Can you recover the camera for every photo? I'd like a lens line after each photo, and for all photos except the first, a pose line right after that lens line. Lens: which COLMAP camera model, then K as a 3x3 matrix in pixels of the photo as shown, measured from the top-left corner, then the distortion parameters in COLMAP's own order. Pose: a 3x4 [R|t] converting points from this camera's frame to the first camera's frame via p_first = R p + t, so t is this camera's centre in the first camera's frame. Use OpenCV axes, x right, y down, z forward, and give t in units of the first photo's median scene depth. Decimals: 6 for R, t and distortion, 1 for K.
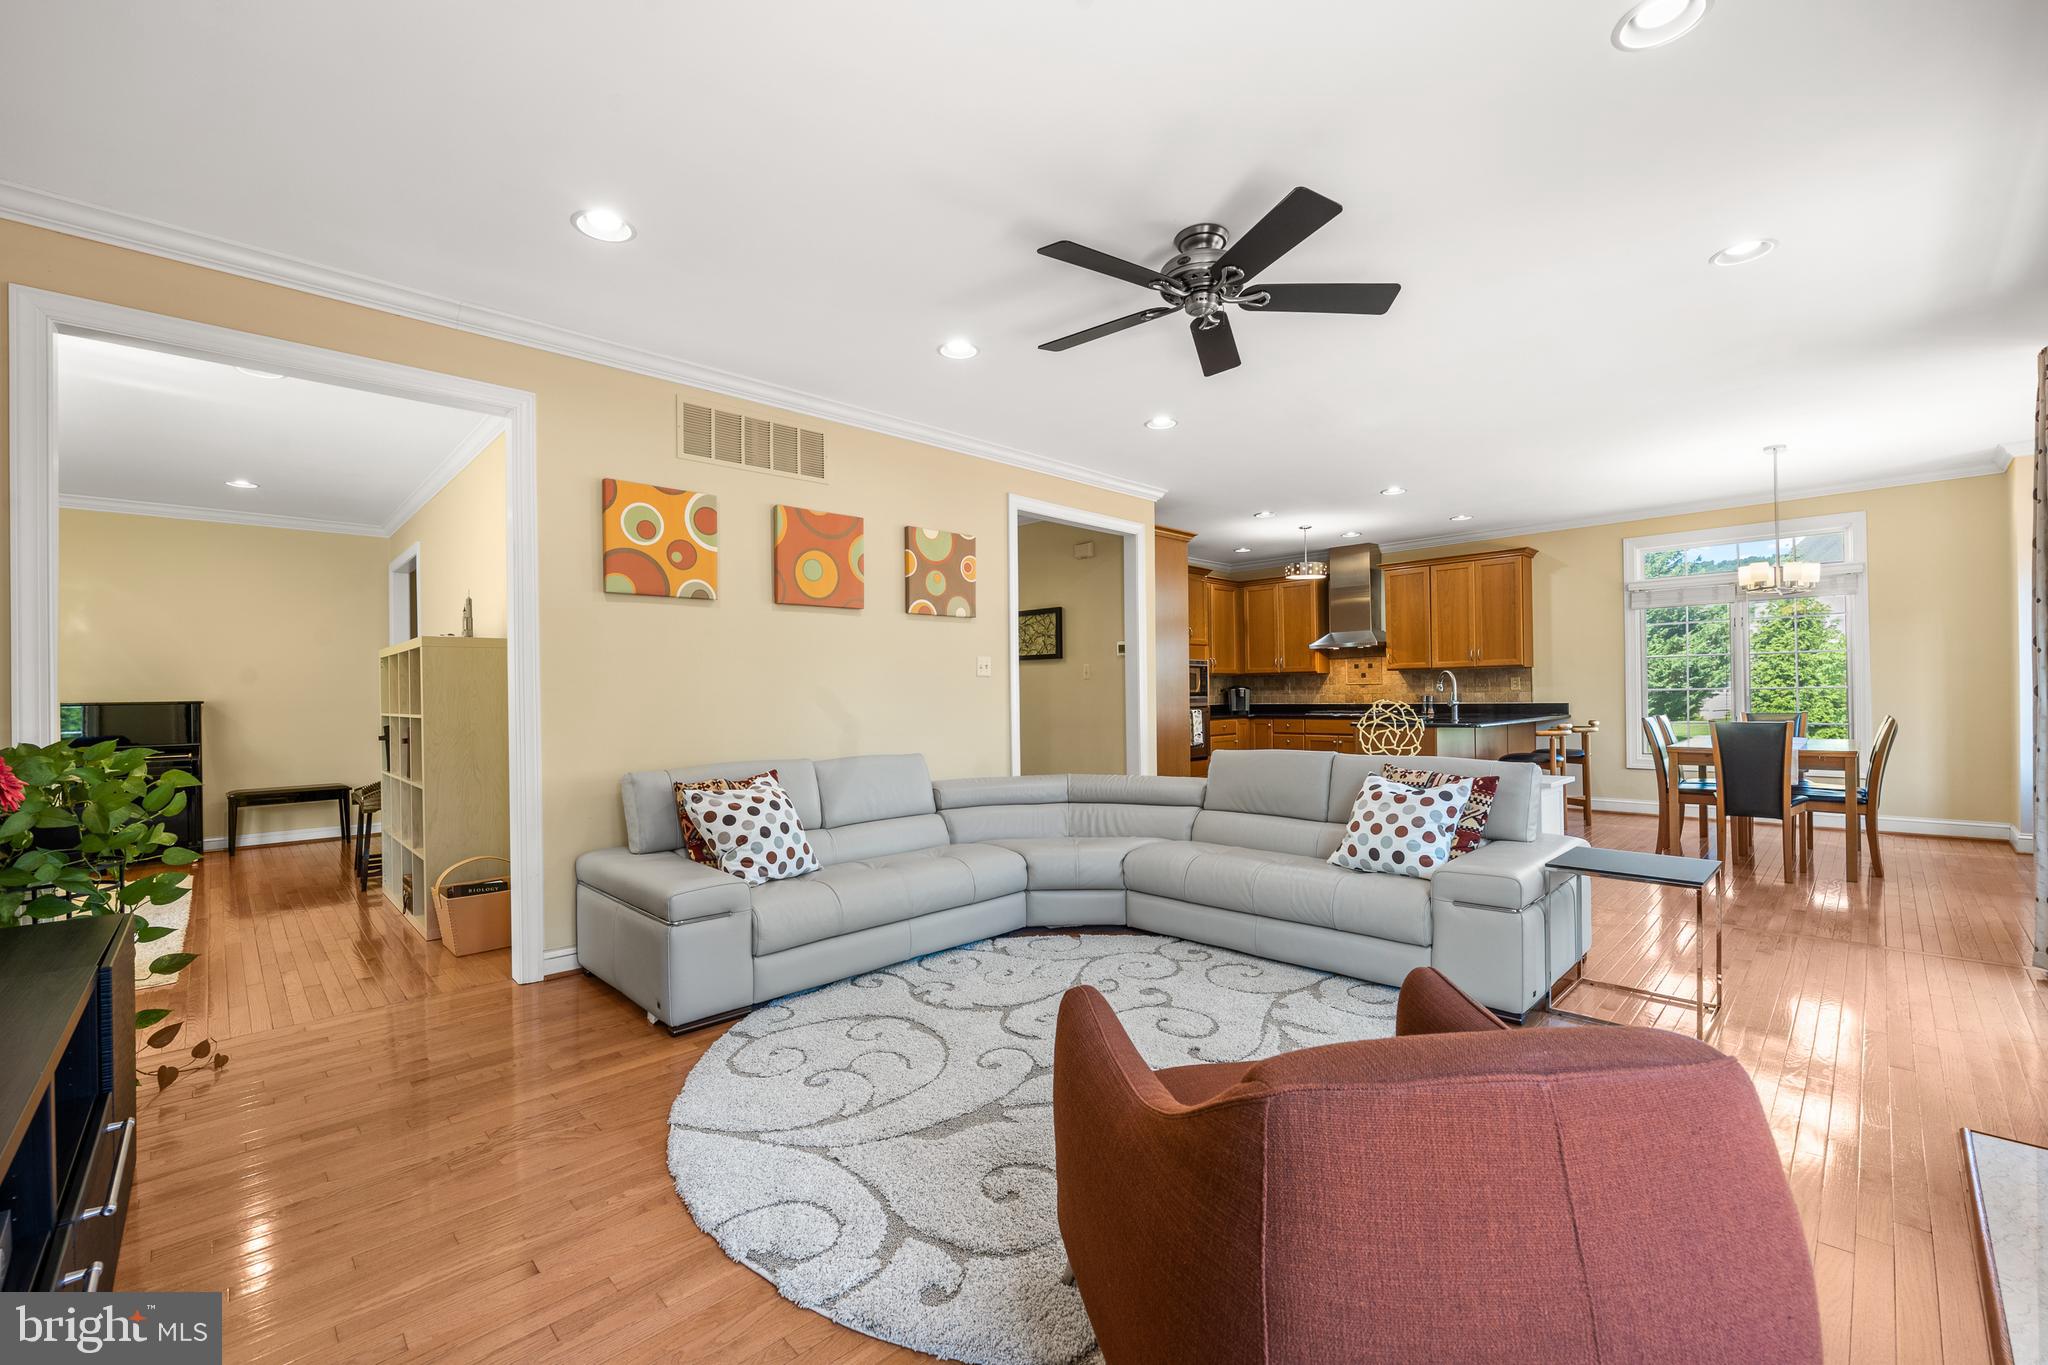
lens RADIAL K [[846.0, 0, 1027.7], [0, 846.0, 693.9], [0, 0, 1]] dist [-0.001179, -0.000075]
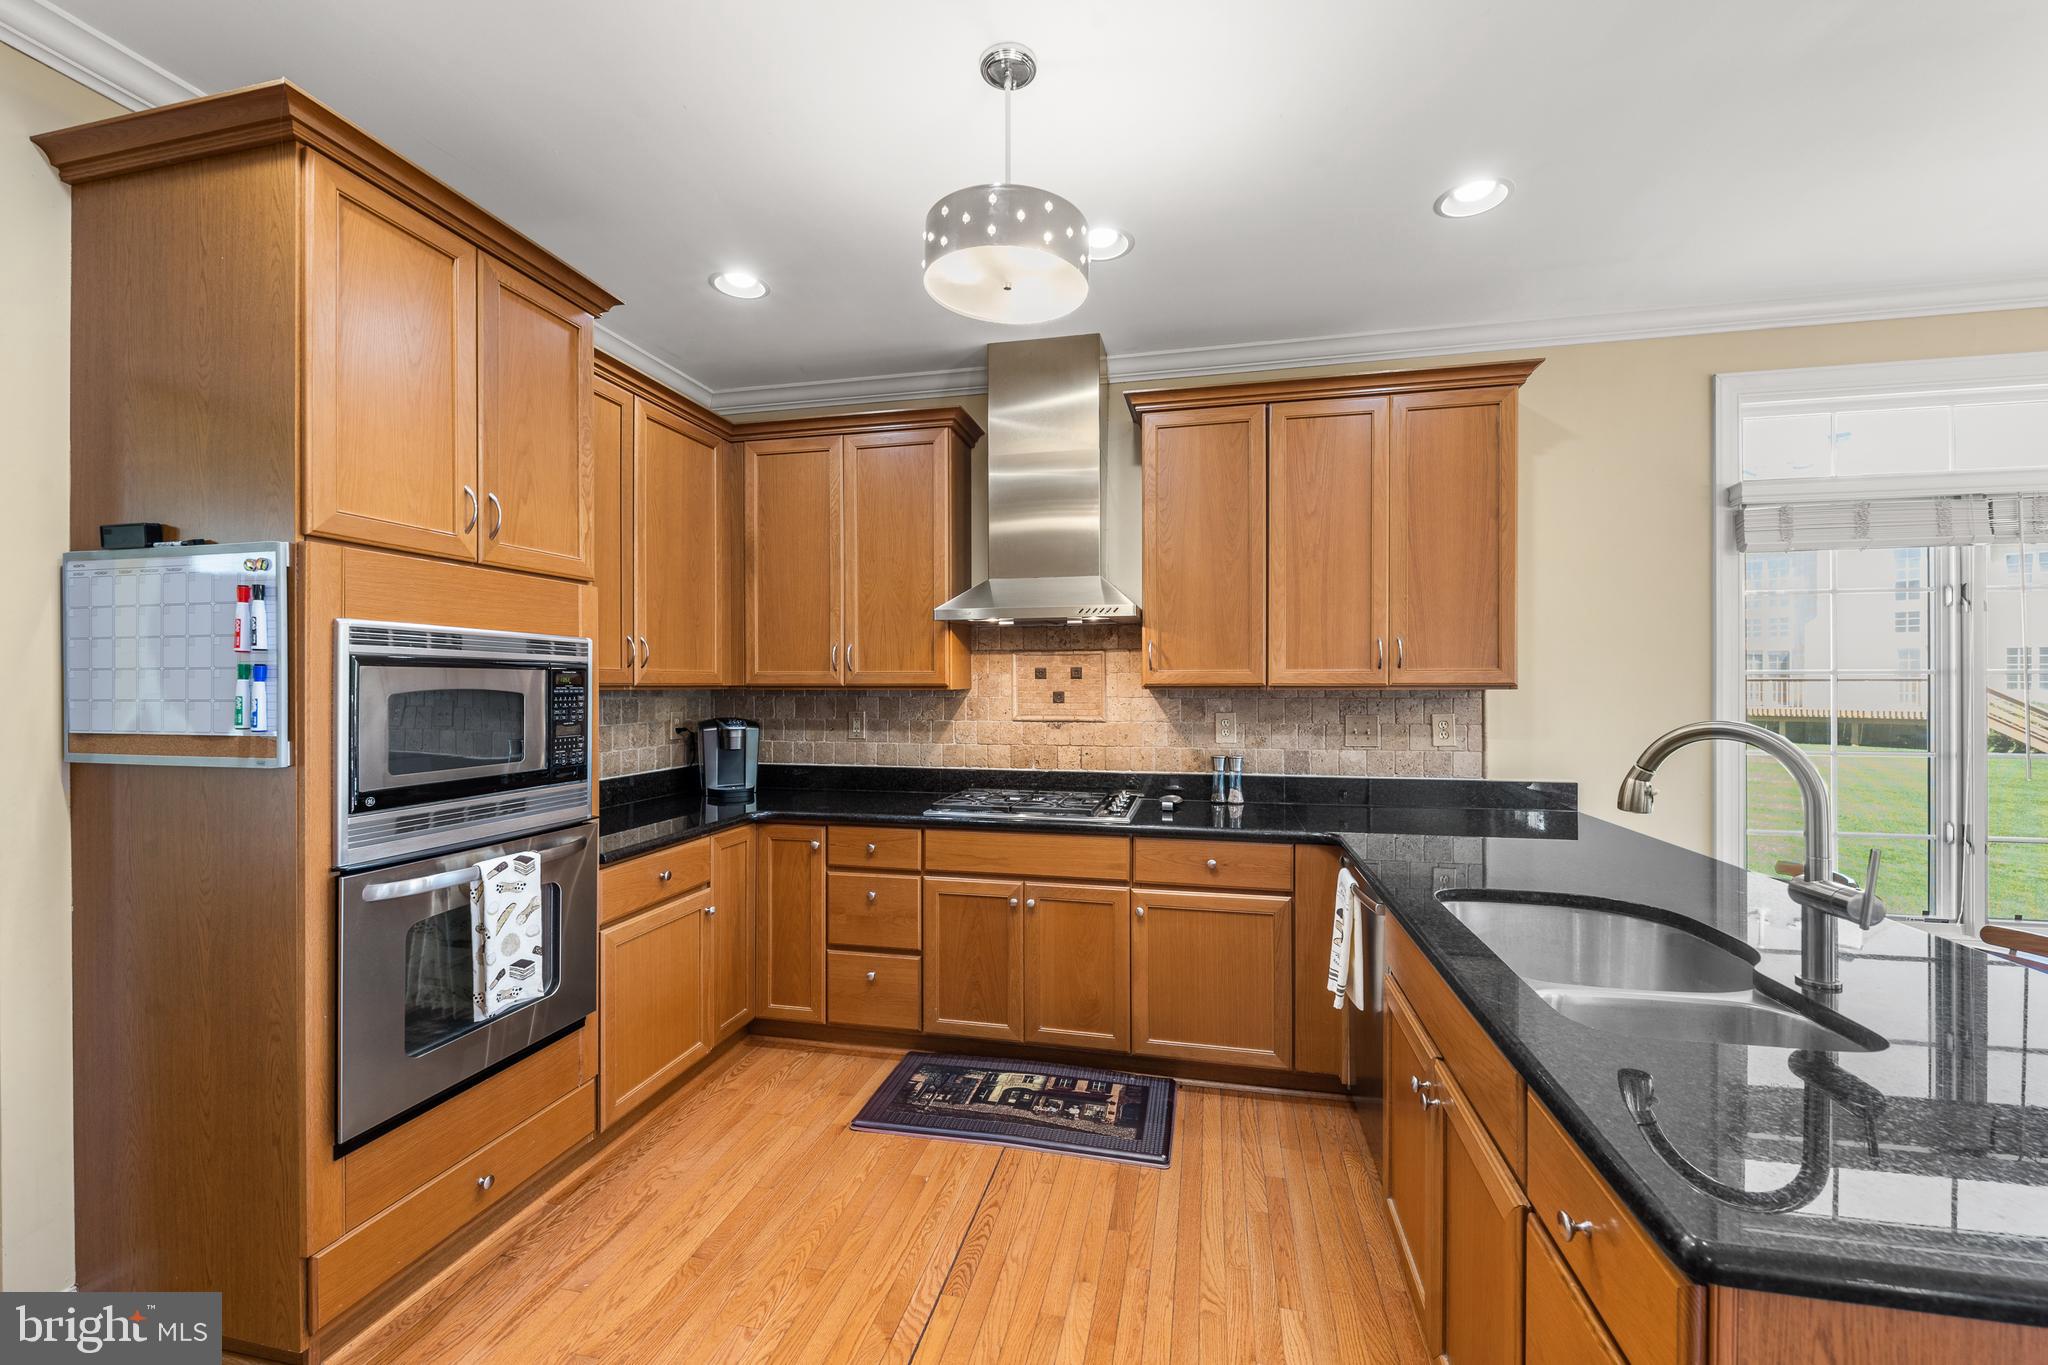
lens RADIAL K [[816.3, 0, 1024.0], [0, 816.3, 682.5], [0, 0, 1]] dist [-0.002031, -0.000288]
pose [[0.844855, 0.015374, 0.534774, 0.184394], [-0.011621, 0.999879, -0.010385, -0.024540], [-0.534868, 0.002559, 0.844932, 0.692895]]
